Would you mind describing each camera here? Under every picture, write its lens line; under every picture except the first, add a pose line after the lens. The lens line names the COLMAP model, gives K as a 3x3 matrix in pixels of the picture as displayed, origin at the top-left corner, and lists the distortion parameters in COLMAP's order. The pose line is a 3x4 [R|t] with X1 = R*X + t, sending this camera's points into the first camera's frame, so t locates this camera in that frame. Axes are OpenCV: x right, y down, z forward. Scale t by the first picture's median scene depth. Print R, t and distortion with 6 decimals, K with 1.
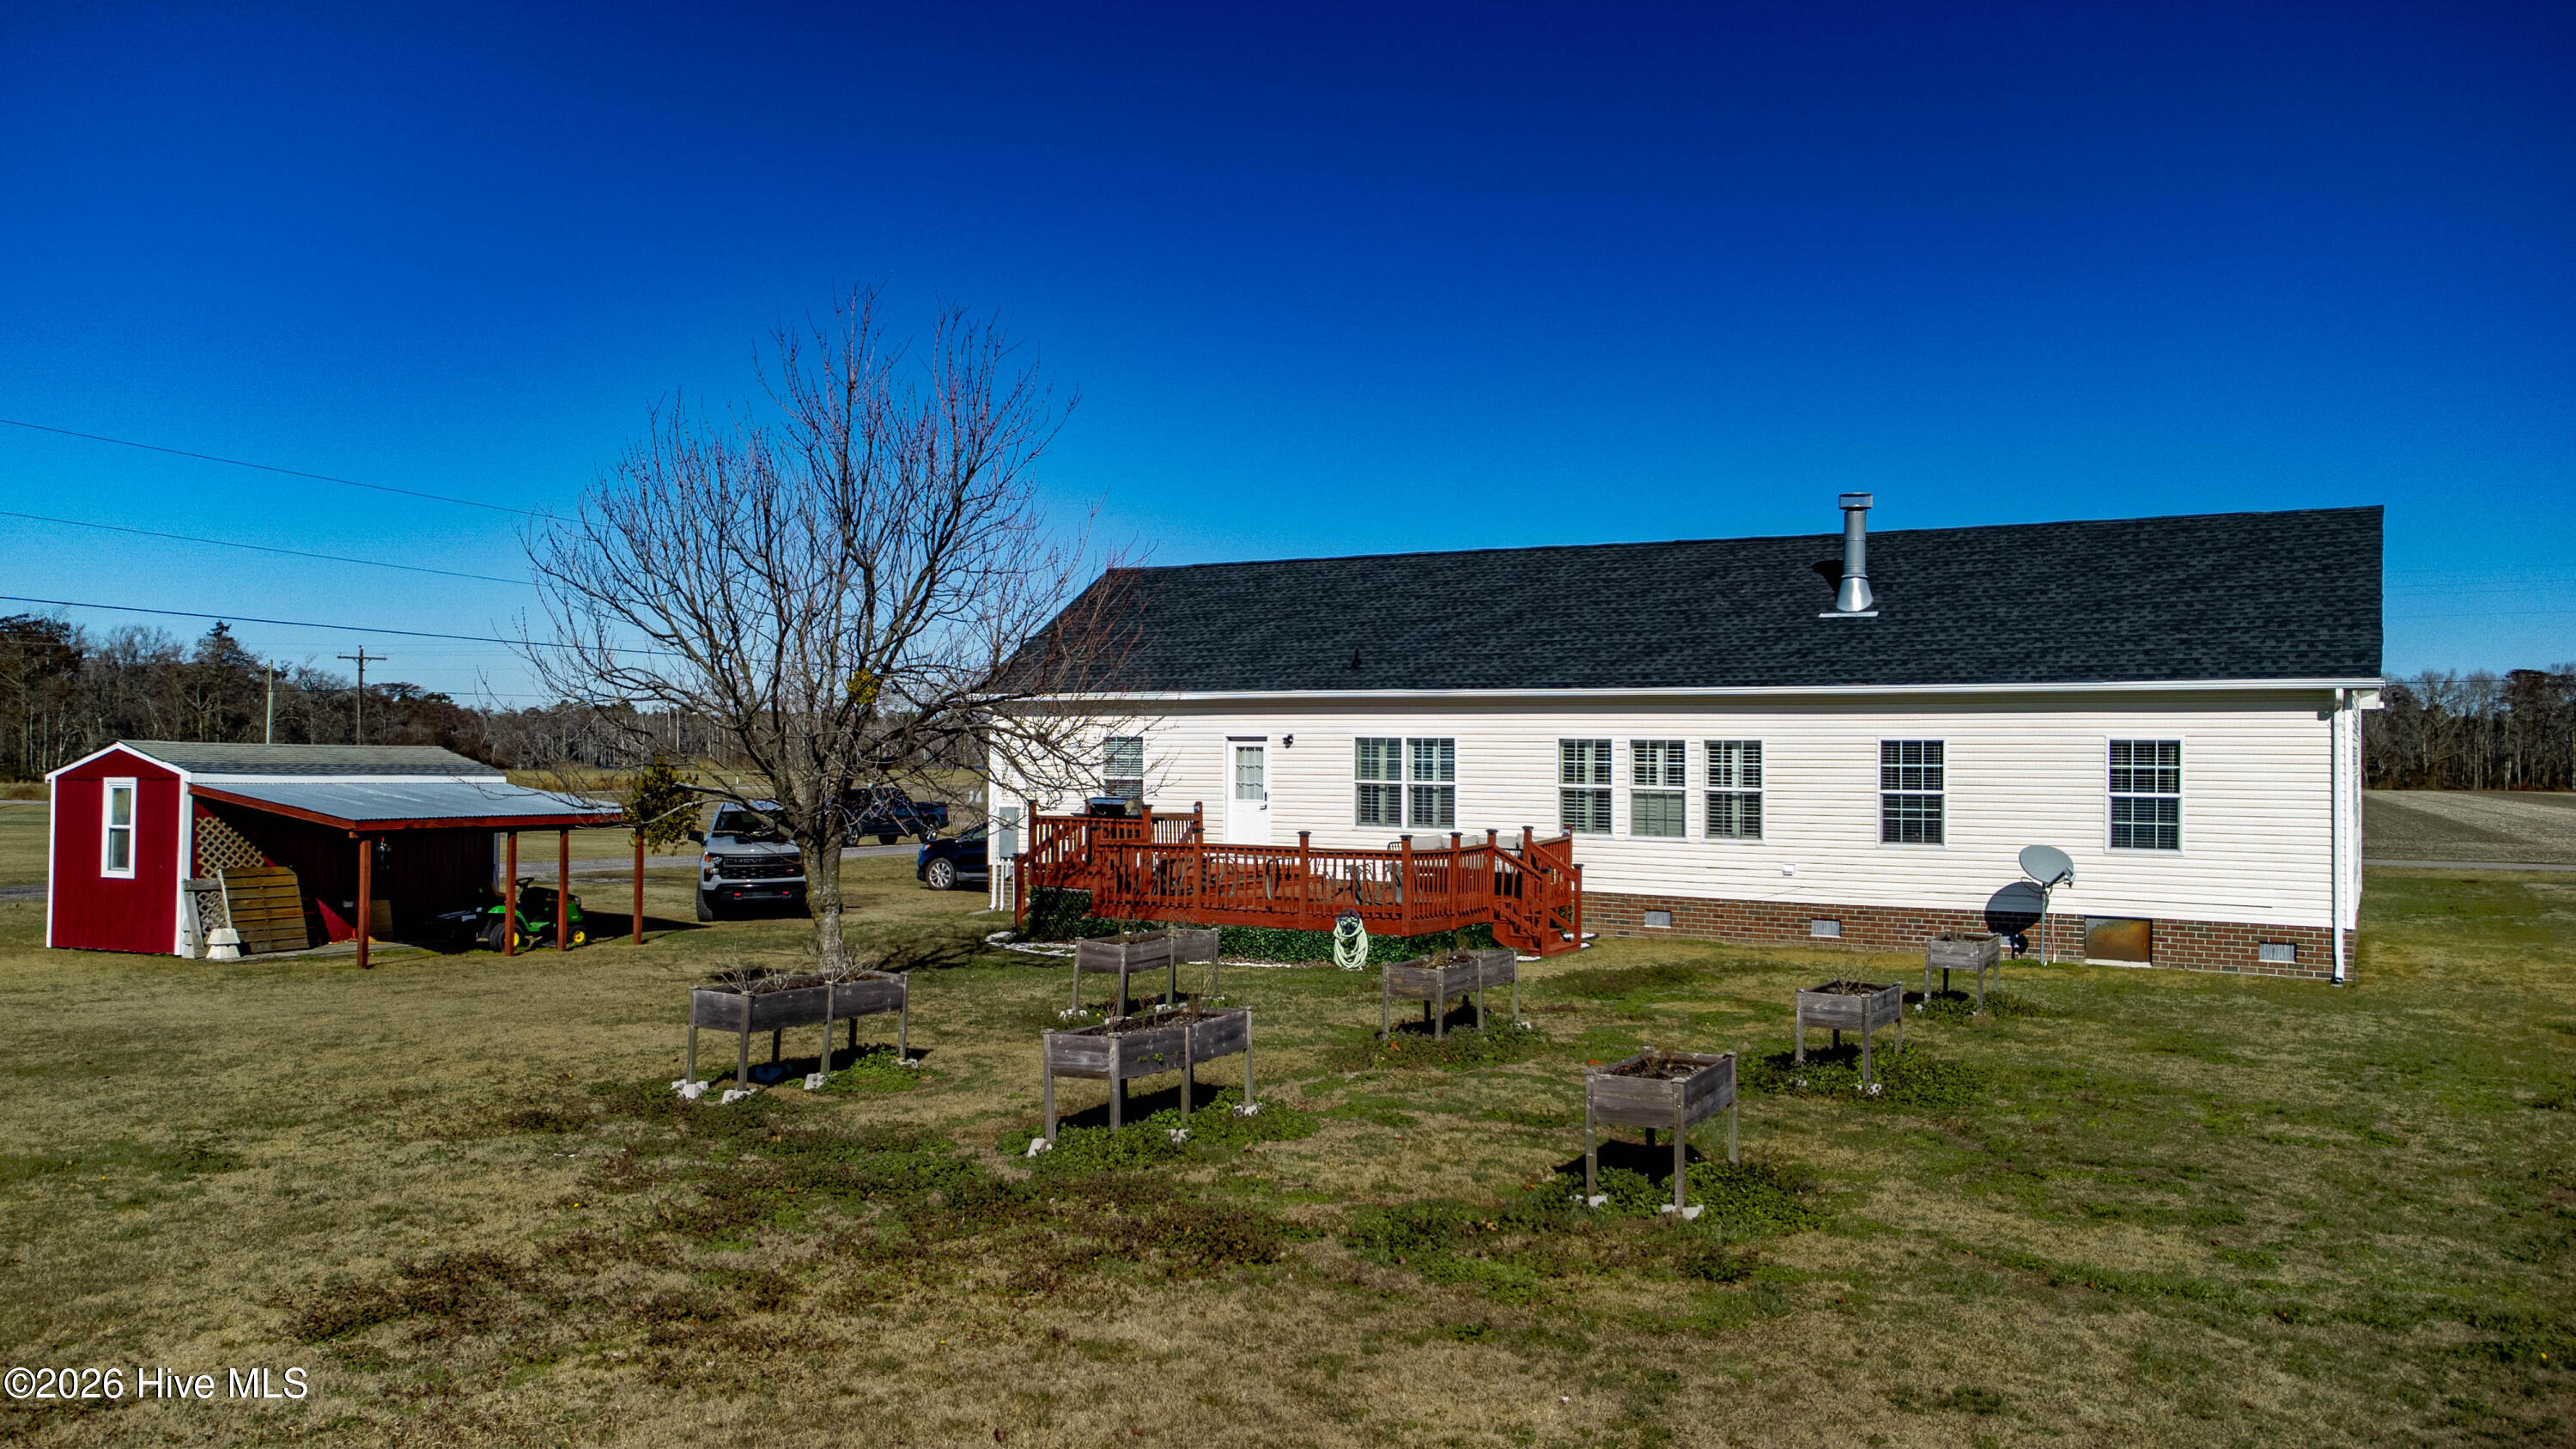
lens RADIAL K [[1903.5, 0, 1282.6], [0, 1903.5, 768.7], [0, 0, 1]] dist [0.120186, 0.000639]
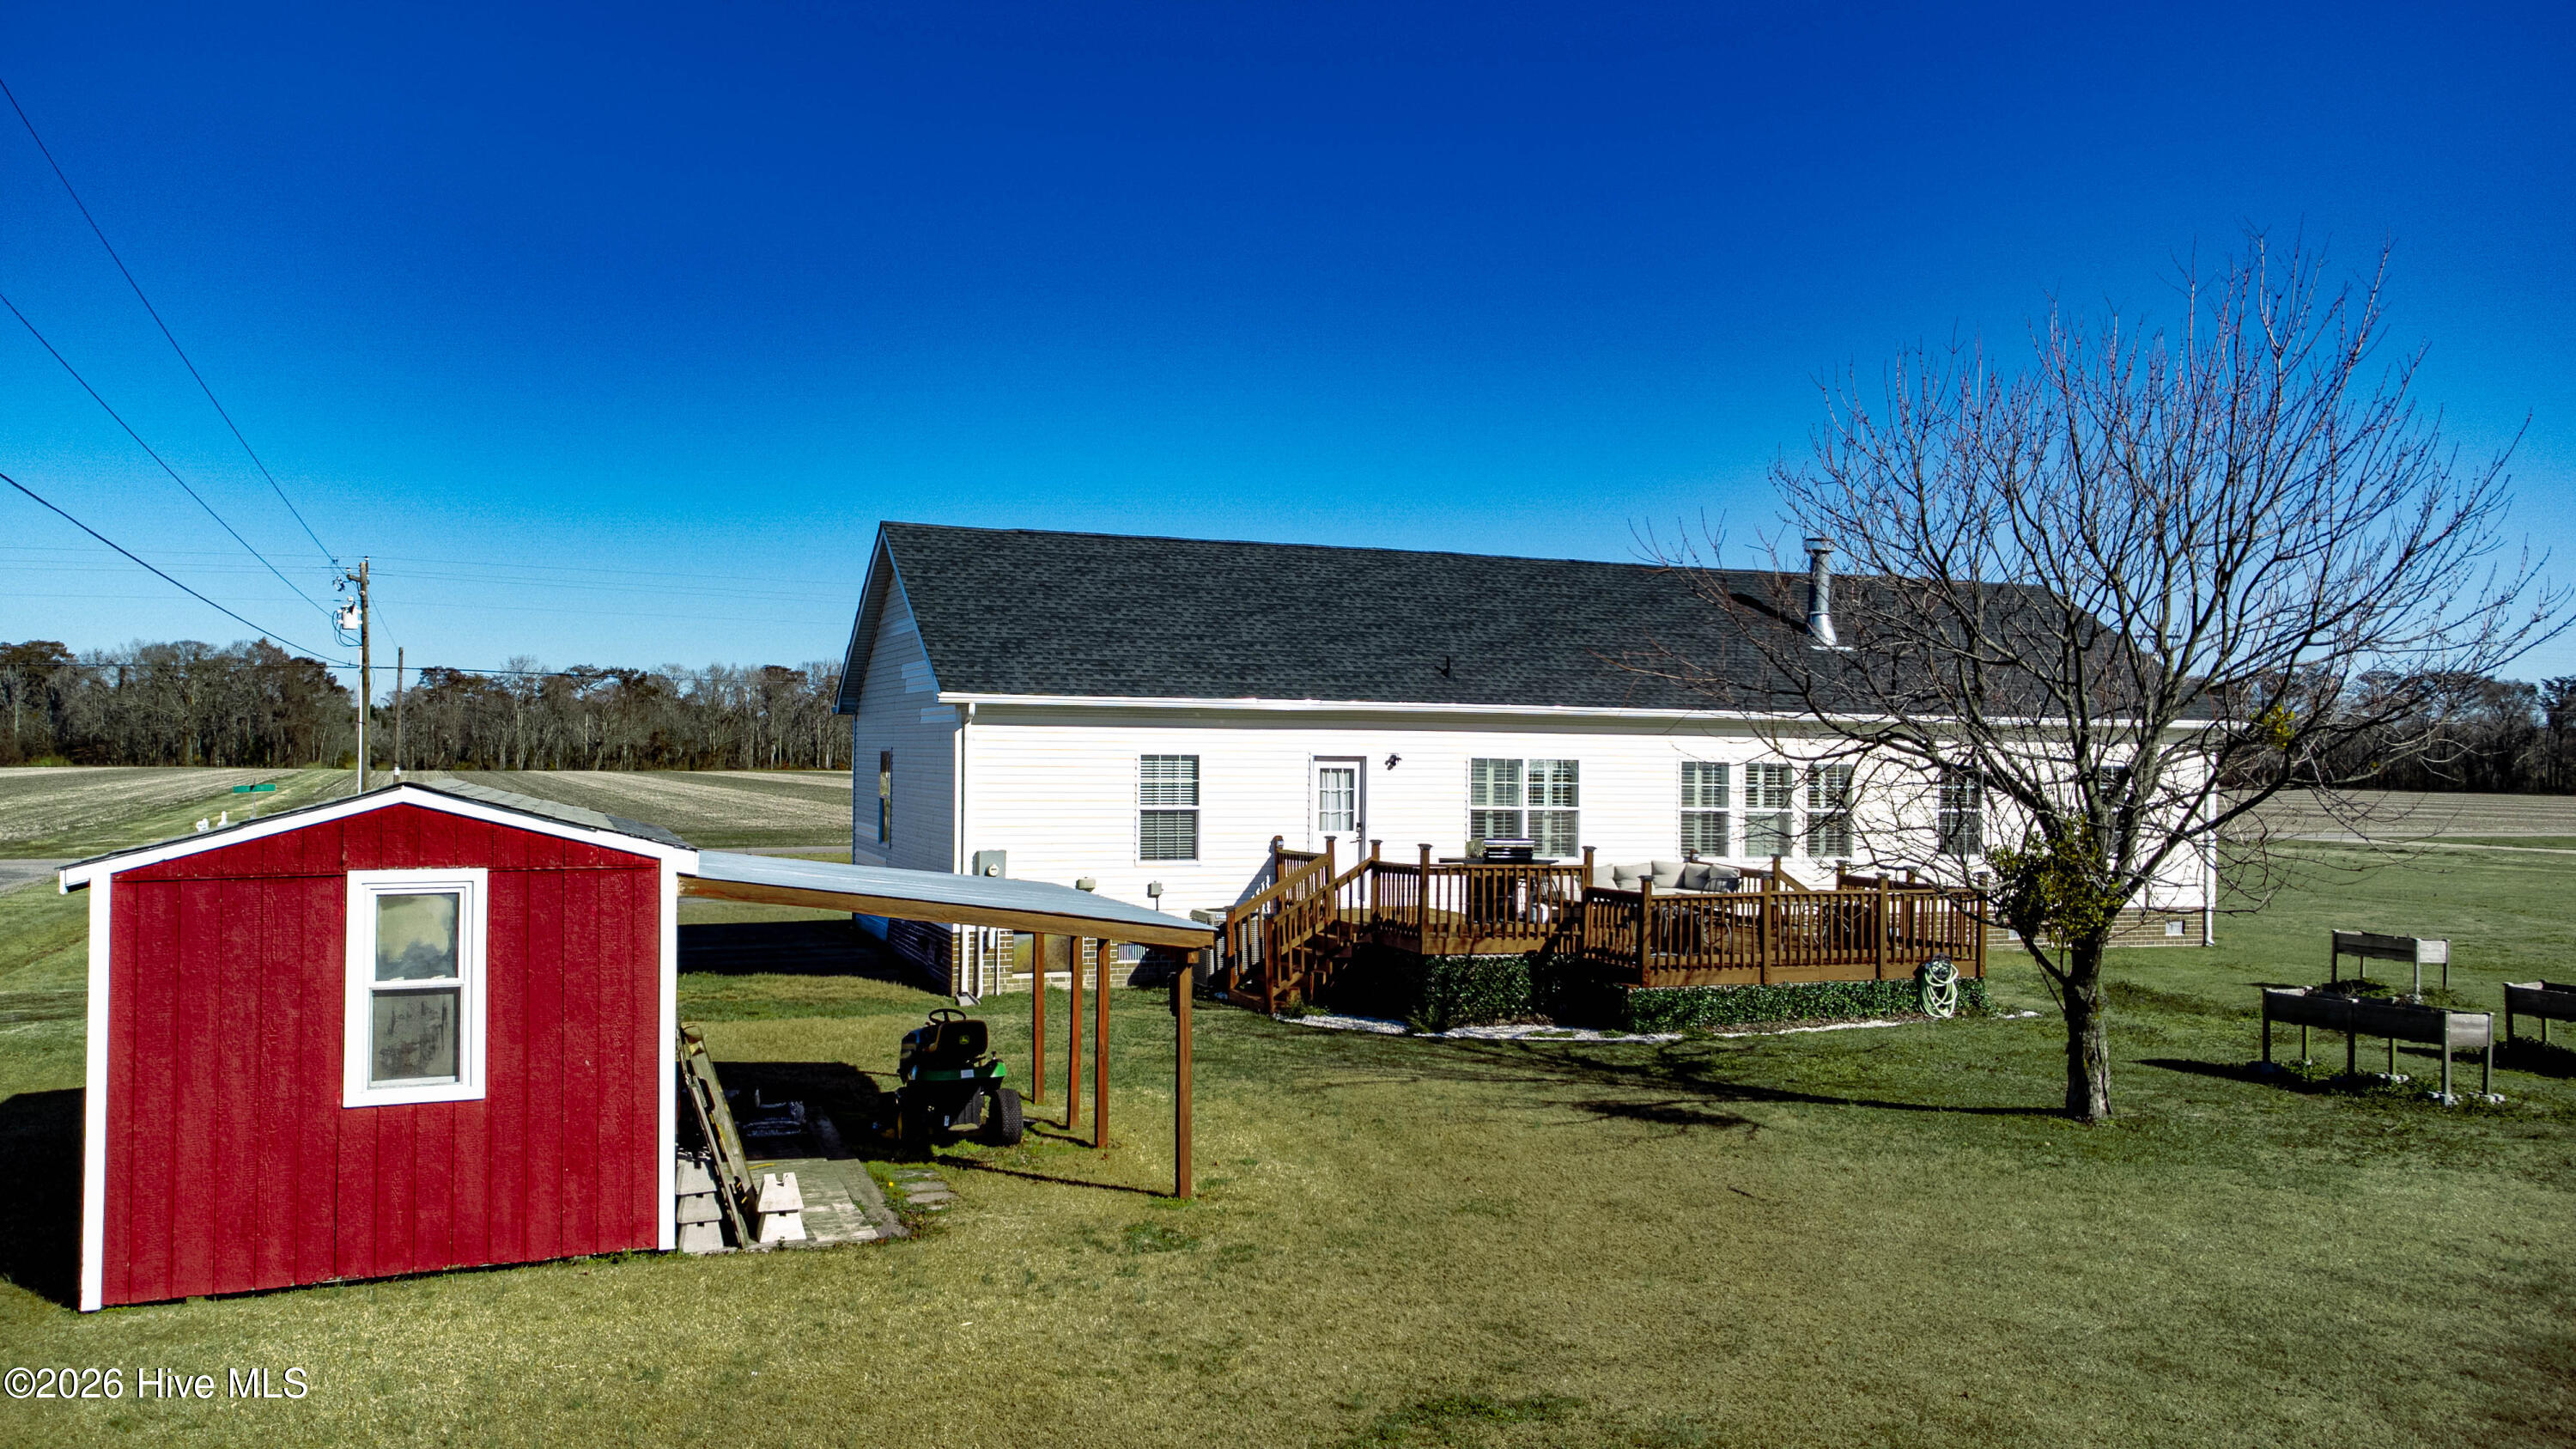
lens RADIAL K [[1936.3, 0, 1288.0], [0, 1936.3, 724.5], [0, 0, 1]] dist [0.067618, 0.001002]
pose [[0.629048, 0.010854, 0.777291, -0.754212], [0.003590, 0.999851, -0.016867, -0.018303], [-0.777359, 0.013401, 0.628915, 0.545527]]
